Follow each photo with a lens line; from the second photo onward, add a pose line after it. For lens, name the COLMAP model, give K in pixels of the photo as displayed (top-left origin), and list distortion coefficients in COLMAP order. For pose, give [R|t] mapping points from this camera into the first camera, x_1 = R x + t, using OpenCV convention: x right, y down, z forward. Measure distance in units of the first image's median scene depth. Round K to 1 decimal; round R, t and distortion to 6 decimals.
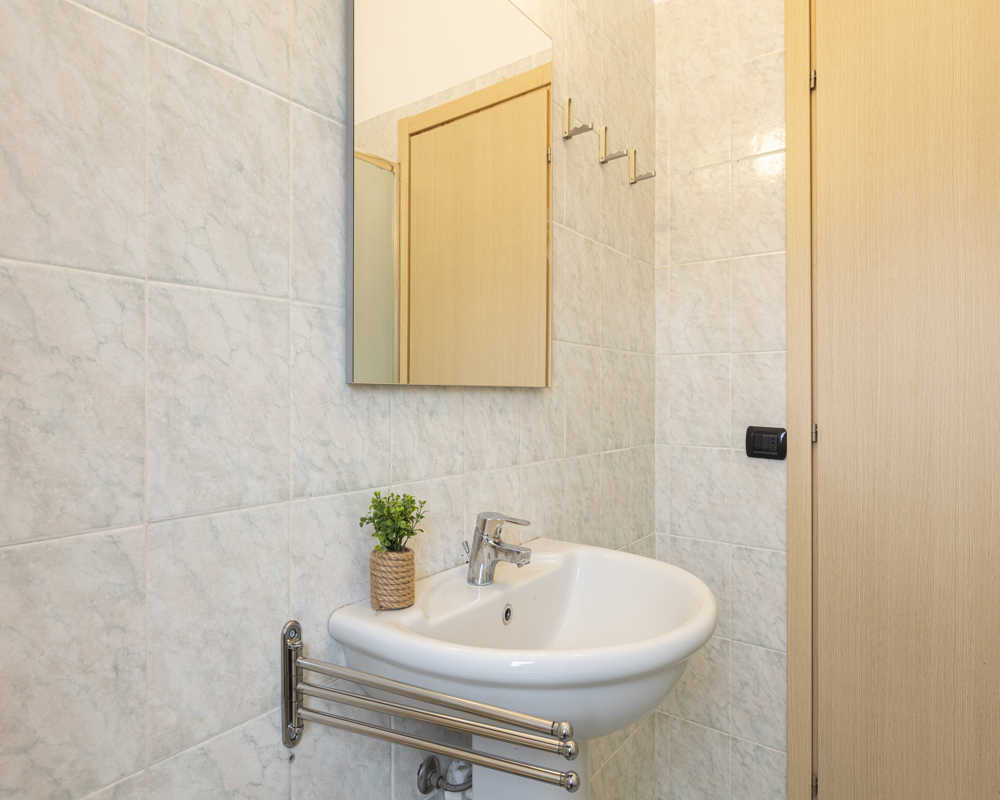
lens RADIAL K [[594.1, 0, 500.0], [0, 594.1, 400.0], [0, 0, 1]] dist [-0.002969, -0.001086]
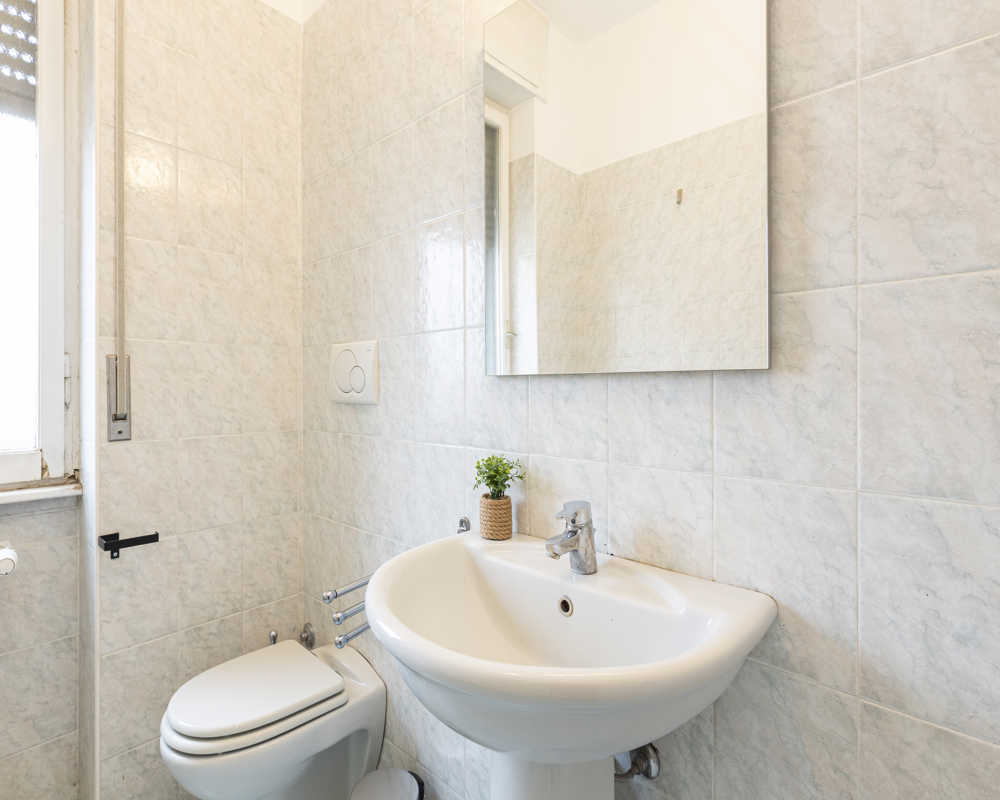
lens RADIAL K [[537.4, 0, 500.0], [0, 537.4, 400.0], [0, 0, 1]] dist [0.000460, -0.000614]
pose [[-0.109591, 0.028687, -0.993563, 0.598413], [0.000471, 0.999585, 0.028809, -0.003148], [0.993977, 0.002689, -0.109559, 0.660238]]
